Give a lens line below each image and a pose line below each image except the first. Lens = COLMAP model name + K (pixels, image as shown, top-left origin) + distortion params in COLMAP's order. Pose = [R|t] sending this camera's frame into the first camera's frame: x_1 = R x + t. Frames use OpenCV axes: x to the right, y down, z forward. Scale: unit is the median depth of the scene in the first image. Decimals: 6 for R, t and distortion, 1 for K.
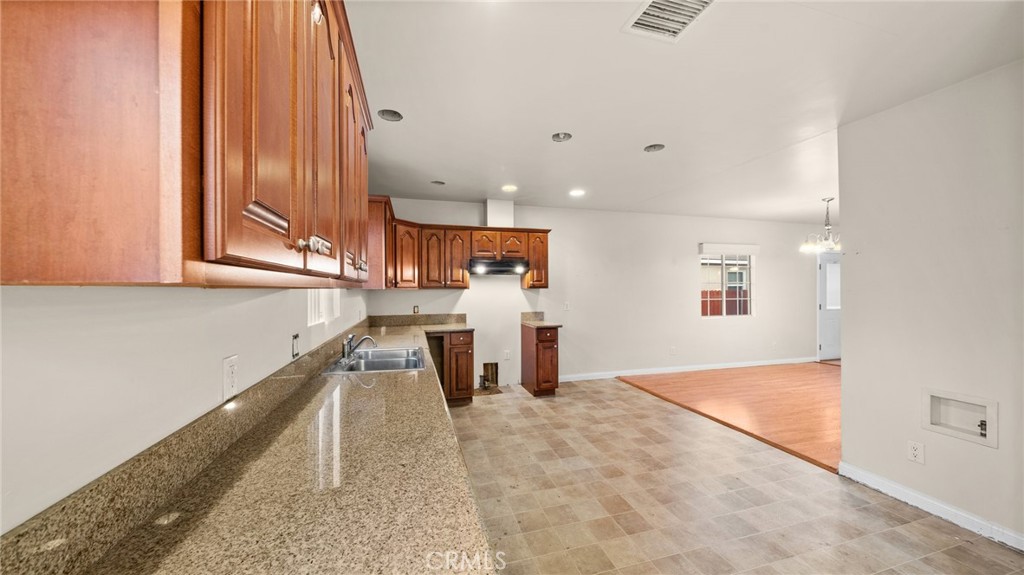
lens RADIAL K [[356.9, 0, 513.8], [0, 356.9, 289.2], [0, 0, 1]] dist [-0.000885, -0.000015]
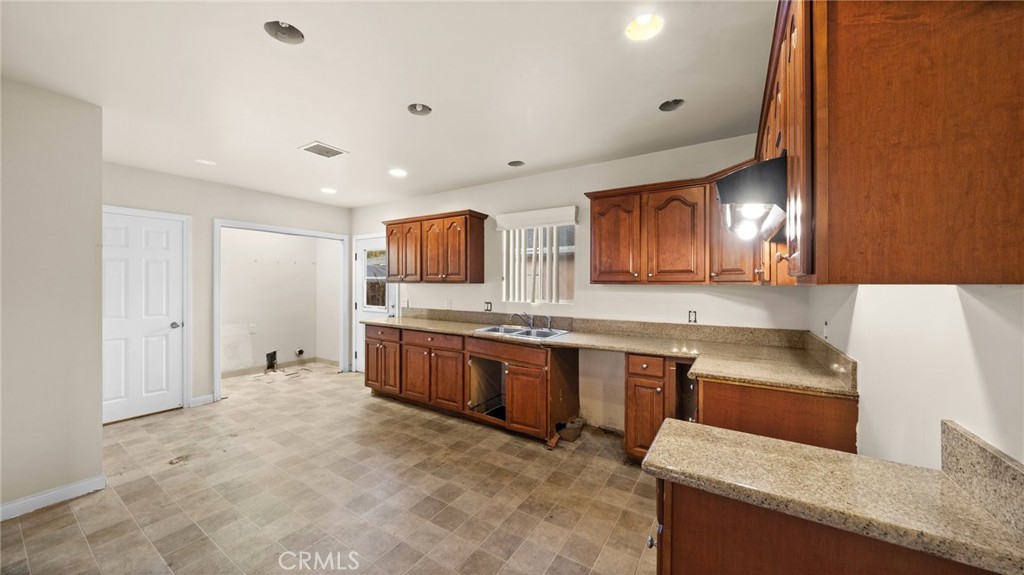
lens RADIAL K [[356.9, 0, 515.7], [0, 356.9, 284.8], [0, 0, 1]] dist [-0.000885, -0.000015]
pose [[-0.750315, 0.009467, -0.661013, 0.453424], [0.008605, 0.999953, 0.004554, -0.008614], [0.661025, -0.002271, -0.750361, 1.533269]]
